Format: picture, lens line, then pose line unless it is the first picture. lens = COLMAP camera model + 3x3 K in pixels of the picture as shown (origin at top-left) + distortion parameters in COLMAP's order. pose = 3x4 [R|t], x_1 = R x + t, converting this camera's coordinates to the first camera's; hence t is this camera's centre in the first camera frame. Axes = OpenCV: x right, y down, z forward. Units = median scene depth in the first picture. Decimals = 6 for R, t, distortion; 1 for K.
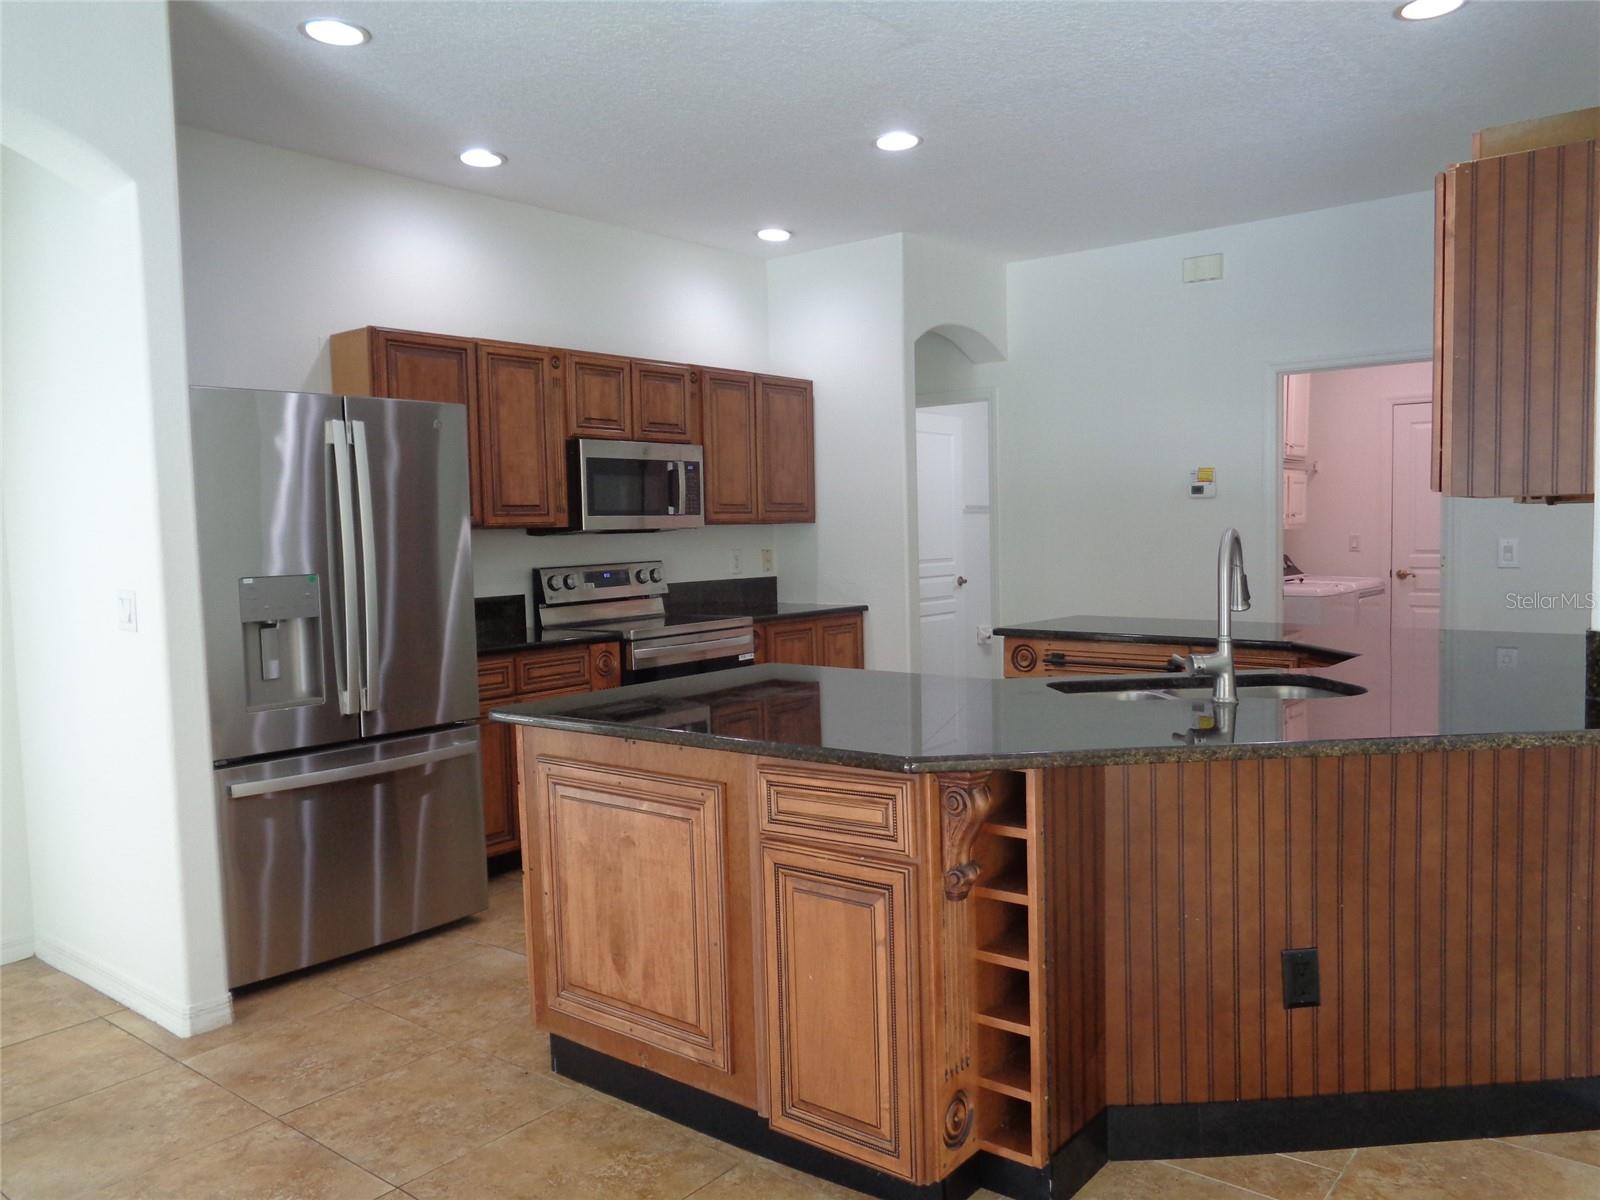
lens RADIAL K [[1201.6, 0, 800.0], [0, 1201.6, 600.0], [0, 0, 1]] dist [0.002567, 0.001426]
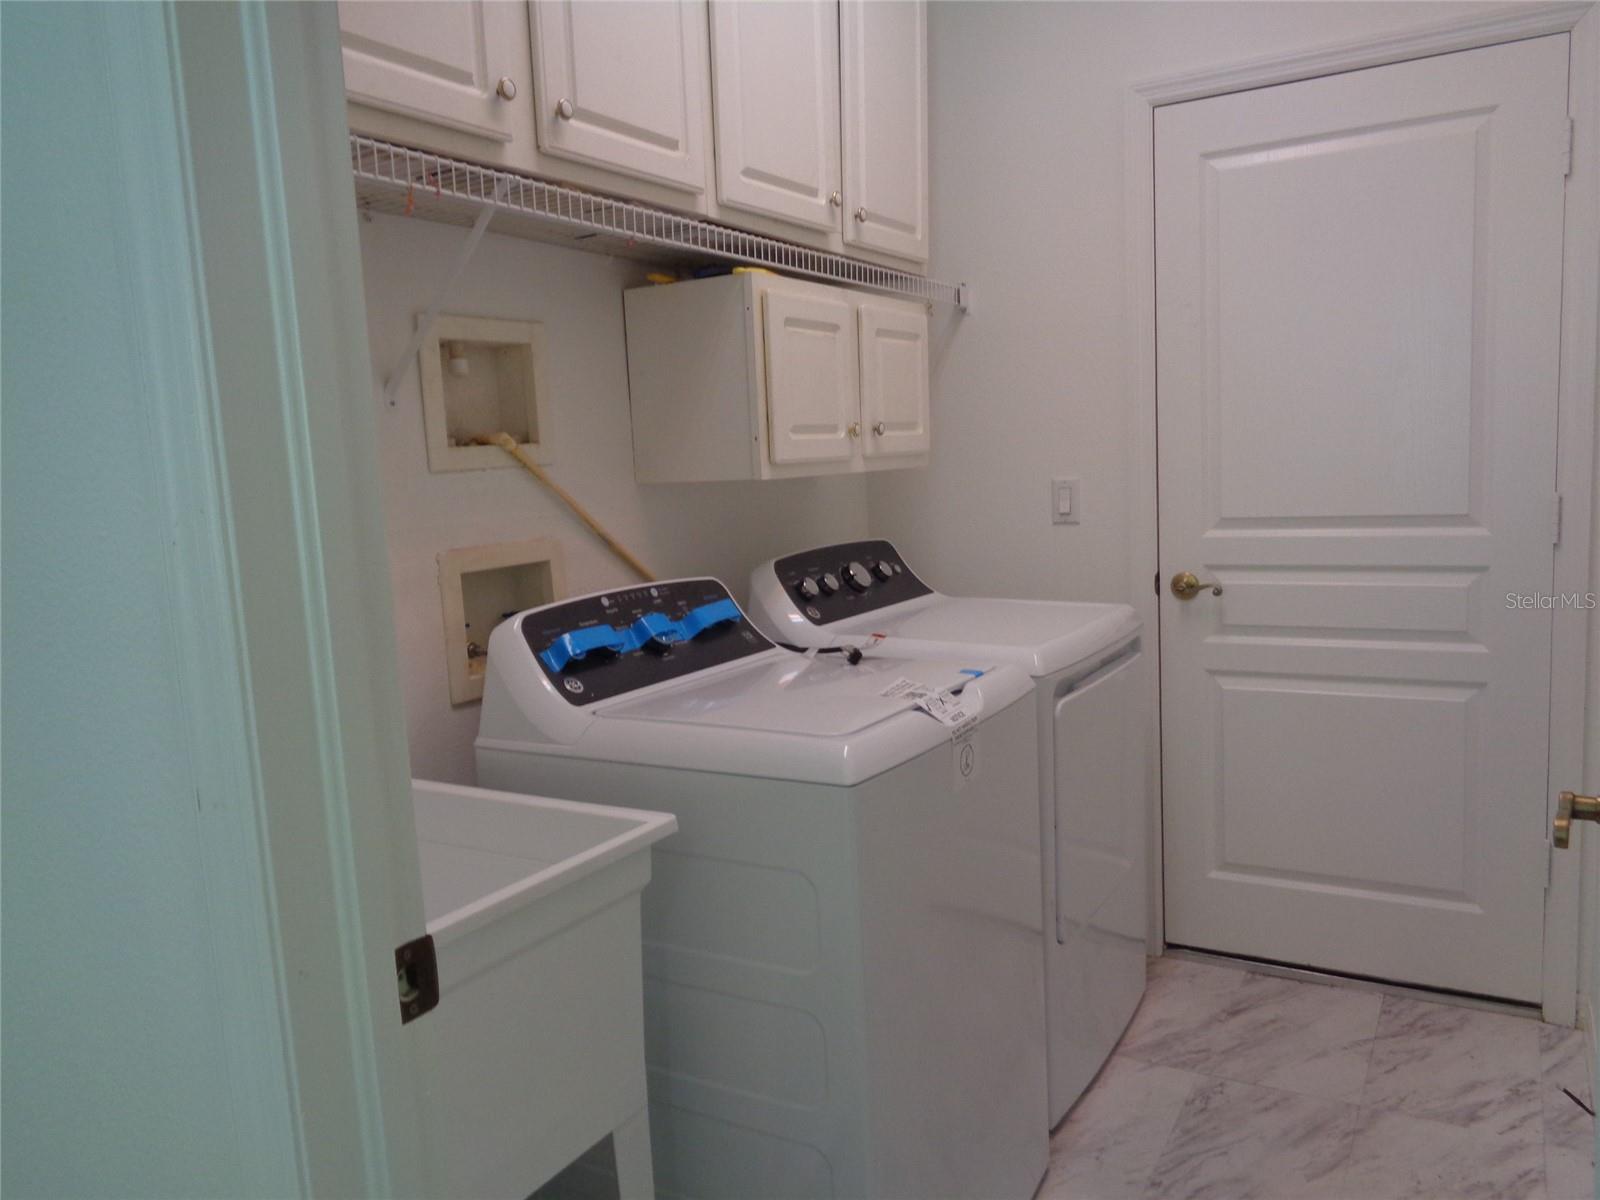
lens RADIAL K [[1201.6, 0, 800.0], [0, 1201.6, 600.0], [0, 0, 1]] dist [0.002567, 0.001426]
pose [[0.988336, -0.045423, 0.145357, 0.939418], [0.037081, 0.997534, 0.059591, -0.122530], [-0.147705, -0.053506, 0.987583, 1.860558]]
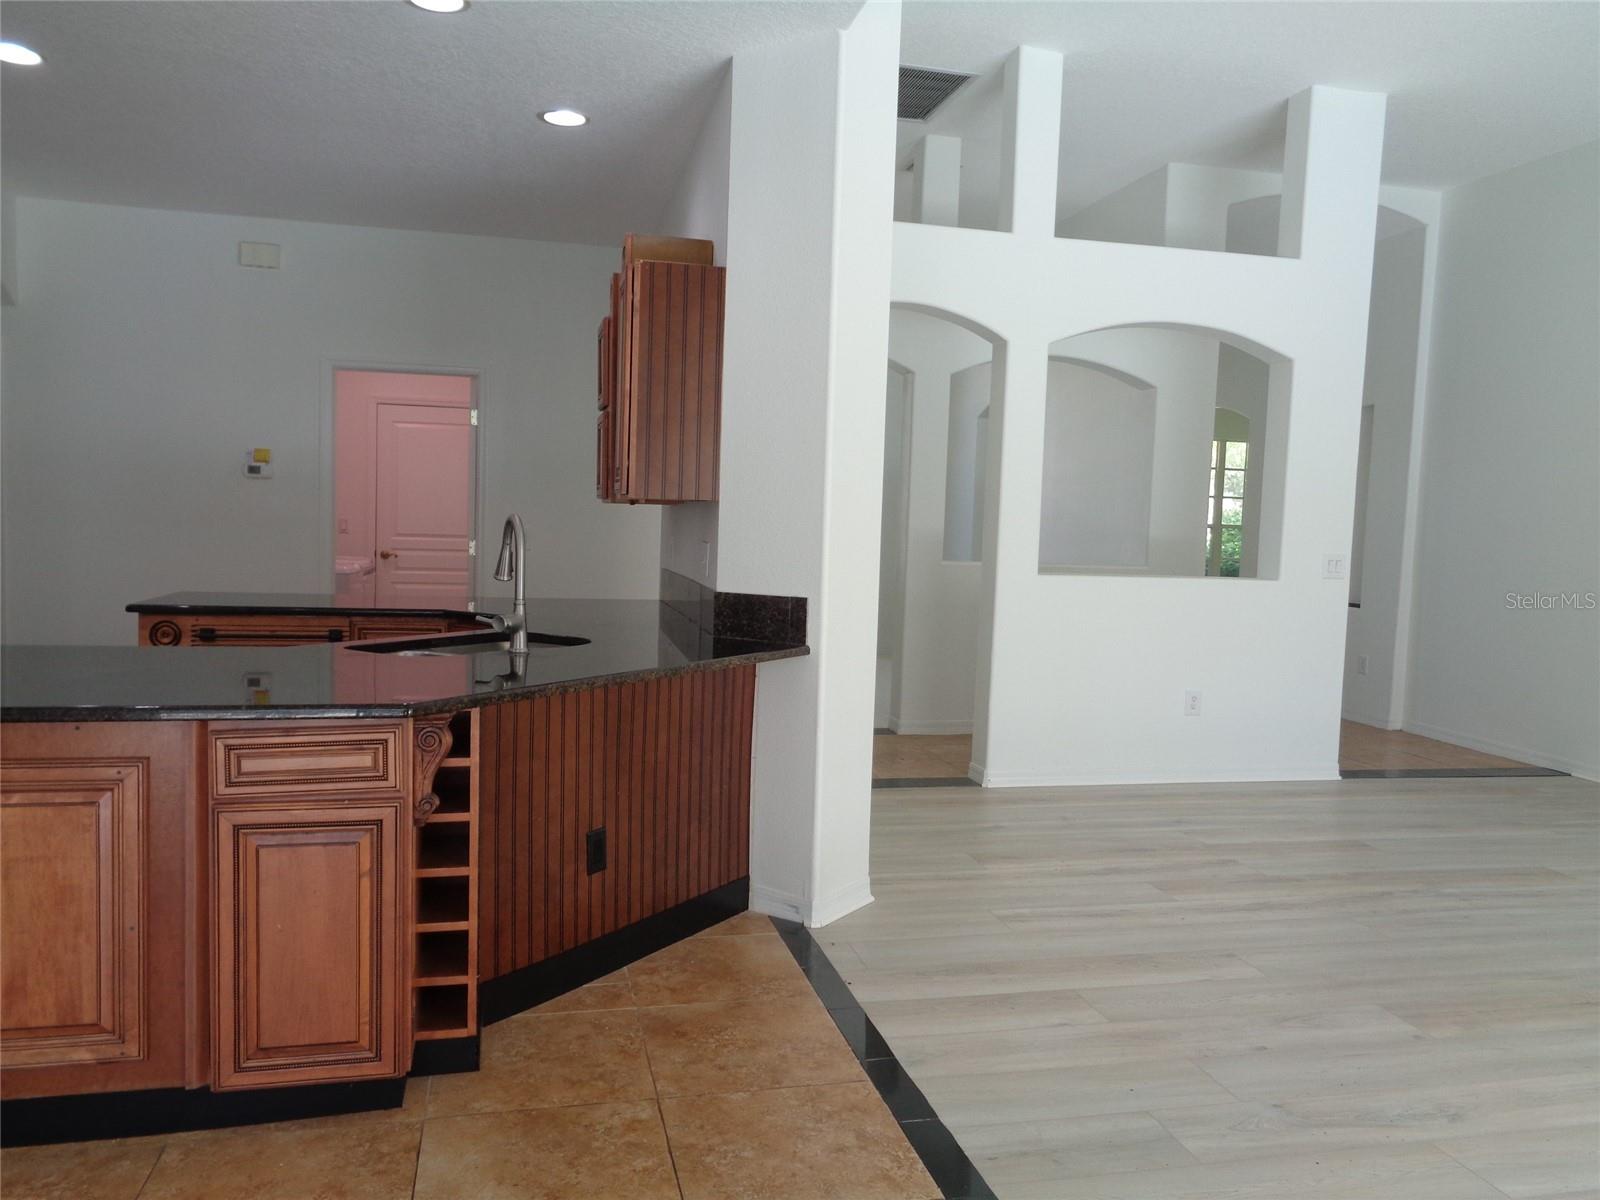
lens RADIAL K [[1201.6, 0, 800.0], [0, 1201.6, 600.0], [0, 0, 1]] dist [0.002567, 0.001426]
pose [[0.606314, -0.012505, 0.795127, -0.462698], [0.000915, 0.999887, 0.015028, 0.011538], [-0.795225, -0.008385, 0.606256, 0.003470]]
